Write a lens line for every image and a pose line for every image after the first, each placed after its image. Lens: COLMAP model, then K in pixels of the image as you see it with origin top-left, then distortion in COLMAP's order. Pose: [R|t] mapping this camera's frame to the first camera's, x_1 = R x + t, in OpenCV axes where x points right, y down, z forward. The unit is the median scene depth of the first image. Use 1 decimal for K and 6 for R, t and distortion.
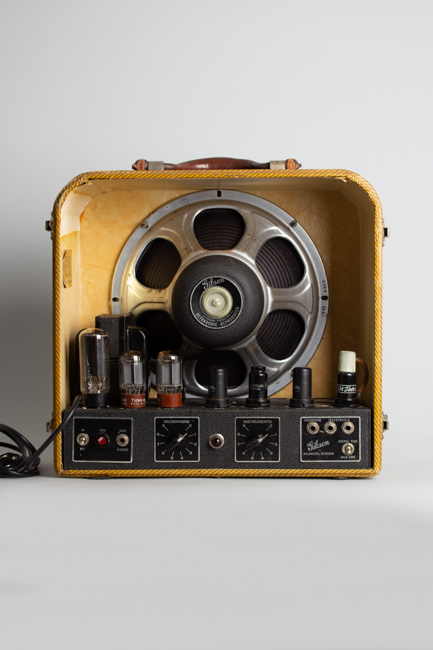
lens RADIAL K [[1406.5, 0, 223.1], [0, 1406.5, 322.1], [0, 0, 1]] dist [0.041716, 0.000000]
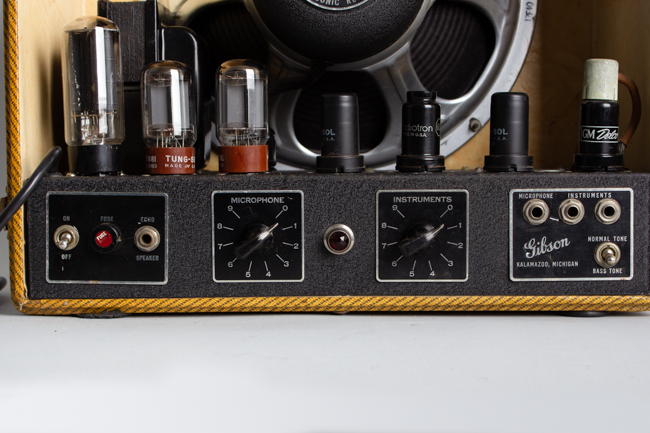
lens RADIAL K [[1169.3, 0, 323.5], [0, 1169.3, 219.0], [0, 0, 1]] dist [0.017562, 0.000000]
pose [[0.999953, -0.003259, 0.009164, -0.013656], [0.003076, 0.999796, 0.019963, 0.069114], [-0.009227, -0.019934, 0.999759, 0.591033]]
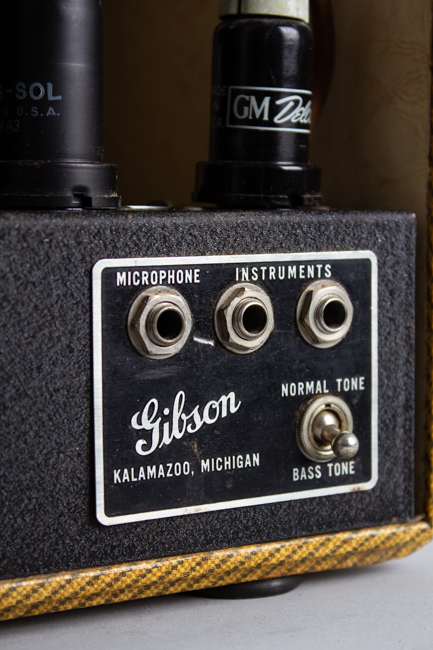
lens RADIAL K [[1534.0, 0, 217.8], [0, 1534.0, 328.5], [0, 0, 1]] dist [0.064345, 0.000000]
pose [[0.833659, -0.045422, 0.550409, -0.033259], [0.016896, 0.998243, 0.056788, 0.065191], [-0.552022, -0.038042, 0.832962, 0.835892]]
